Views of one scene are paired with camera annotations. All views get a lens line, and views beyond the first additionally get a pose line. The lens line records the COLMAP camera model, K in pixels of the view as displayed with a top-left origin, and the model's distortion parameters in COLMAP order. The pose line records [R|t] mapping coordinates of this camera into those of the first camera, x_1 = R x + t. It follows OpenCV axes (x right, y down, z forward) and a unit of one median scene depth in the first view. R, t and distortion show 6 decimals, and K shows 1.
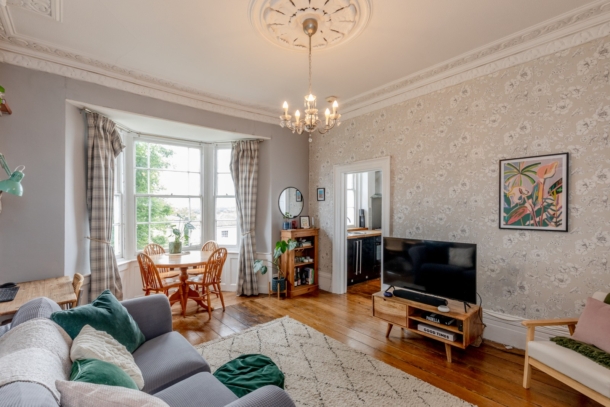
lens RADIAL K [[275.0, 0, 305.0], [0, 275.0, 203.5], [0, 0, 1]] dist [0.000709, 0.000177]
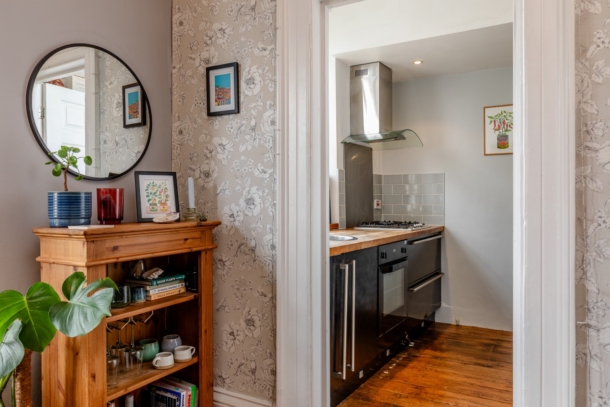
lens RADIAL K [[462.1, 0, 305.0], [0, 462.1, 203.5], [0, 0, 1]] dist [-0.002561, -0.001144]
pose [[0.951720, -0.007671, 0.306872, -0.001812], [0.001801, 0.999810, 0.019405, 0.066695], [-0.306962, -0.017915, 0.951553, 0.581164]]
